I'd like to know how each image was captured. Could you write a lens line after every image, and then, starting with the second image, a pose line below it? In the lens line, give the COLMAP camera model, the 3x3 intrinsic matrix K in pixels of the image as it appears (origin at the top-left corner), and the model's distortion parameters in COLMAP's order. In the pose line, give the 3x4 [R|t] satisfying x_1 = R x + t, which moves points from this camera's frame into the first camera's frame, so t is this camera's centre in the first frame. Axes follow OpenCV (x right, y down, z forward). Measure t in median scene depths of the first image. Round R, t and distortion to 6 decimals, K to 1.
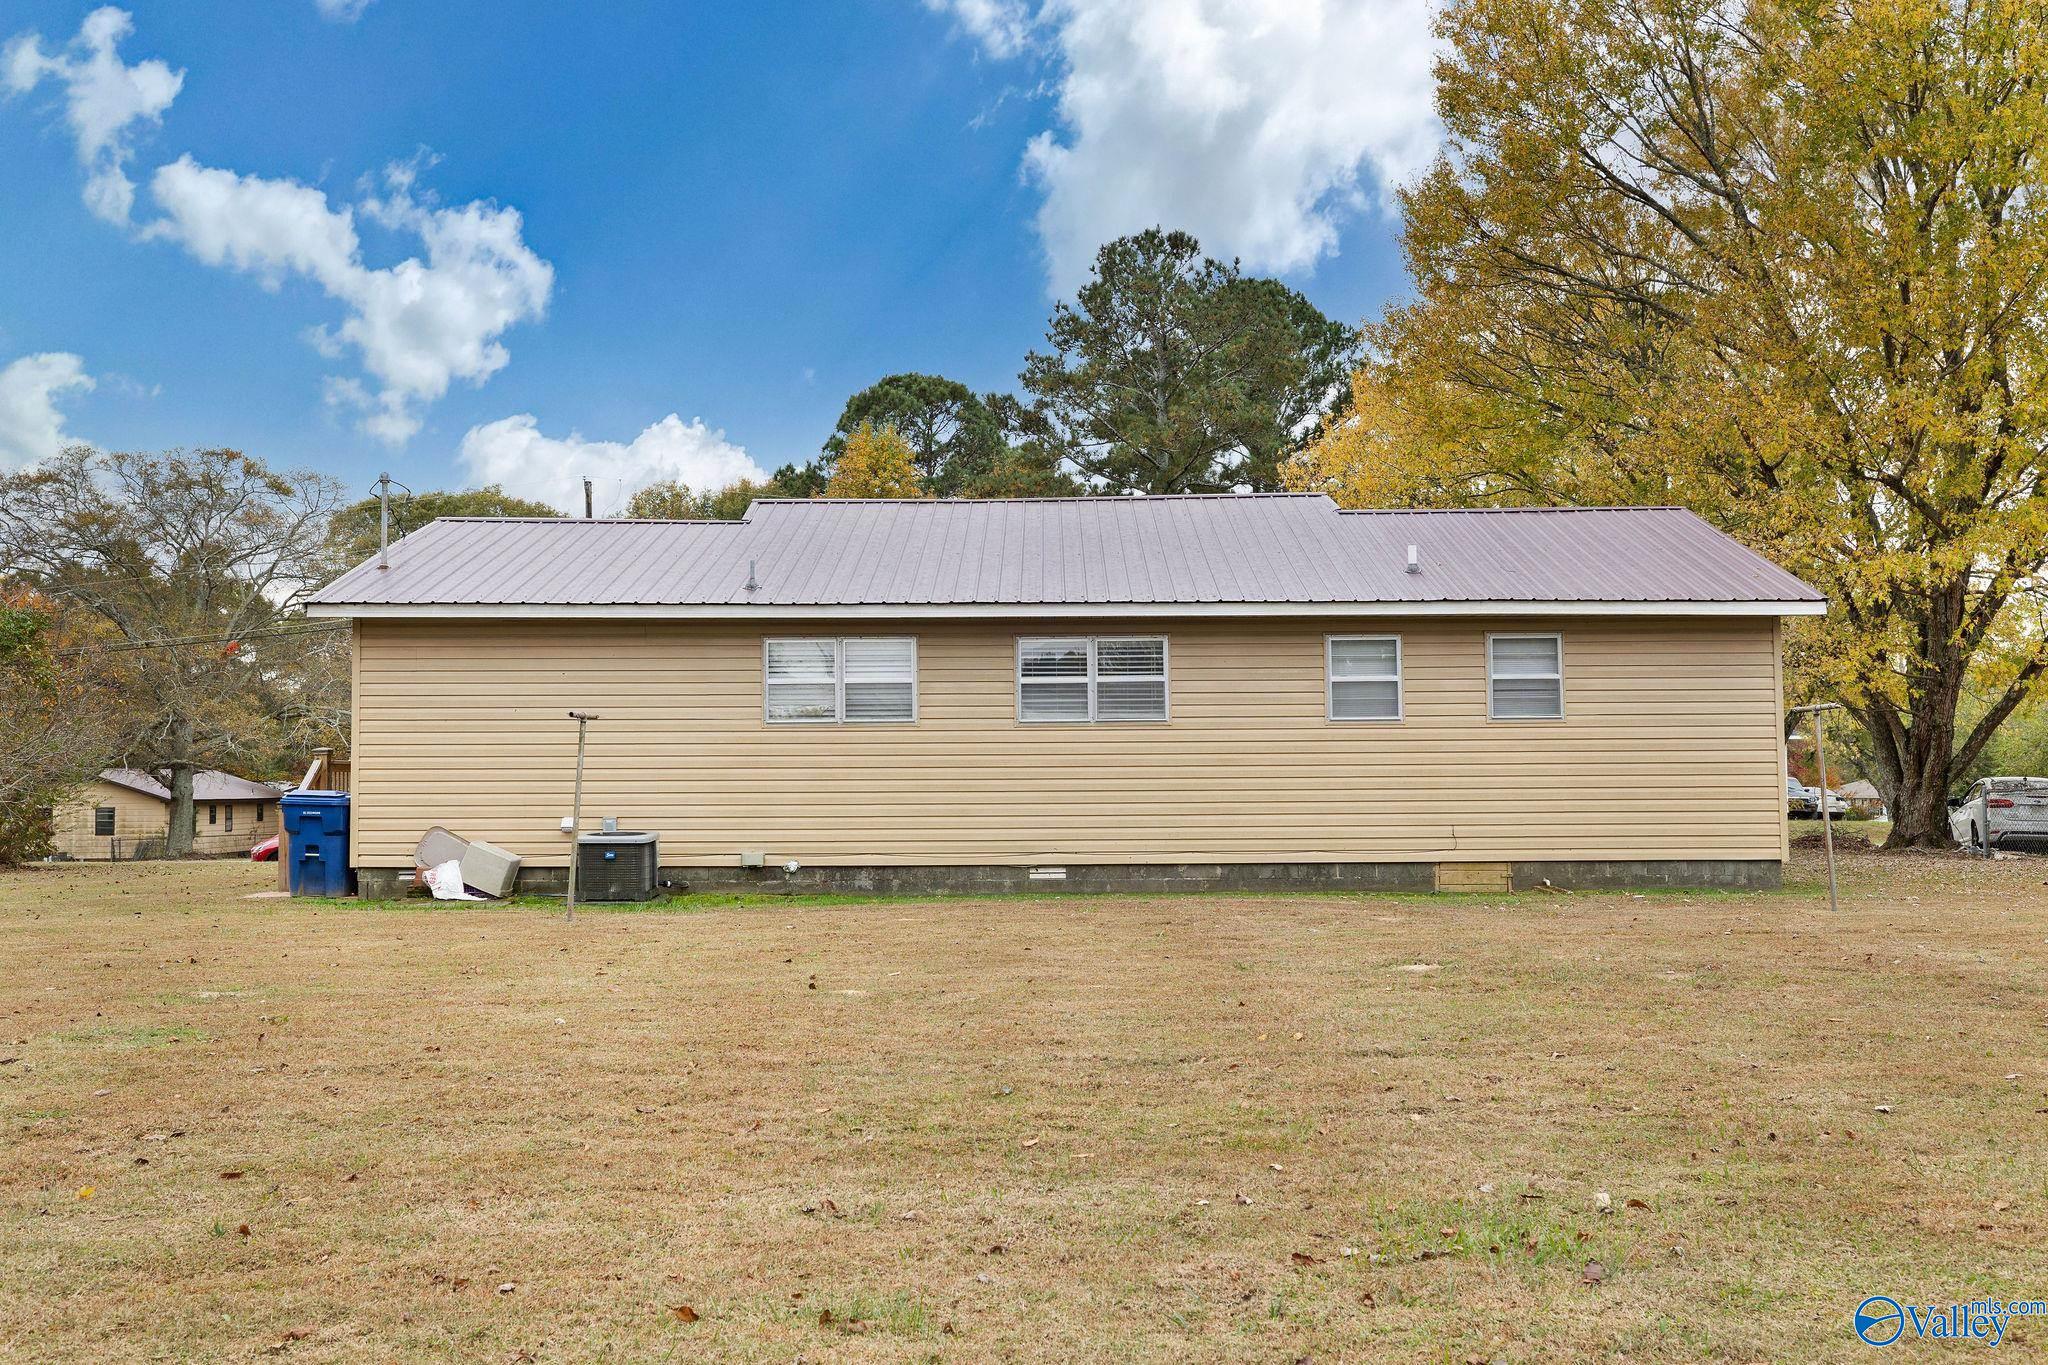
lens RADIAL K [[1972.4, 0, 1111.5], [0, 1972.4, 751.7], [0, 0, 1]] dist [0.003077, 0.000000]
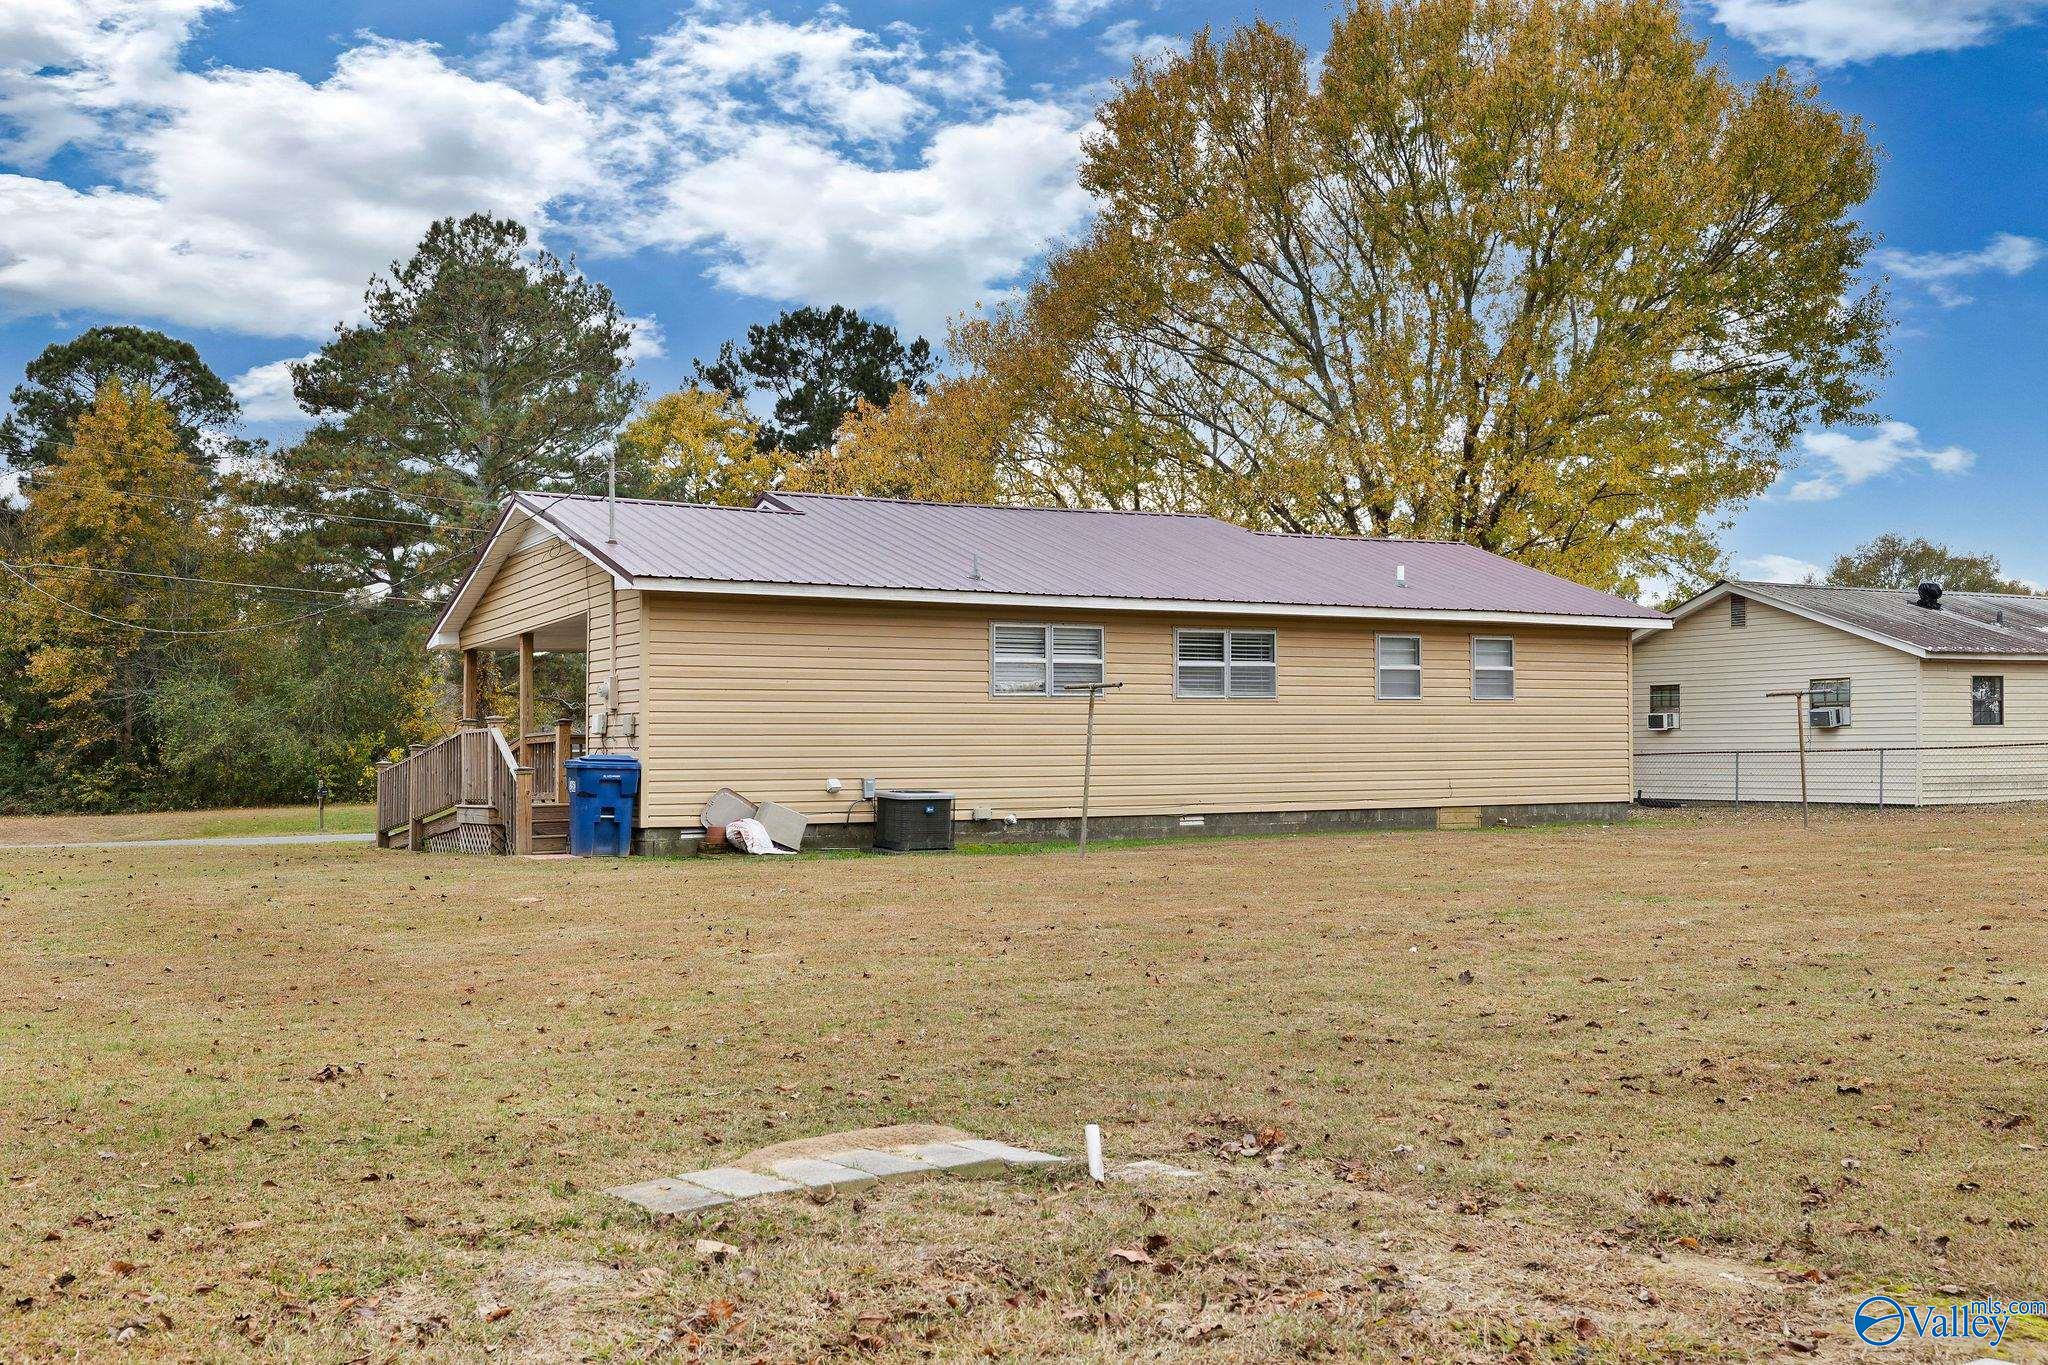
lens RADIAL K [[1972.4, 0, 1016.2], [0, 1972.4, 685.3], [0, 0, 1]] dist [0.003077, 0.000000]
pose [[0.874997, 0.014554, 0.483909, -0.720295], [-0.002728, 0.999680, -0.025133, 0.008487], [-0.484120, 0.020671, 0.874757, -0.021864]]
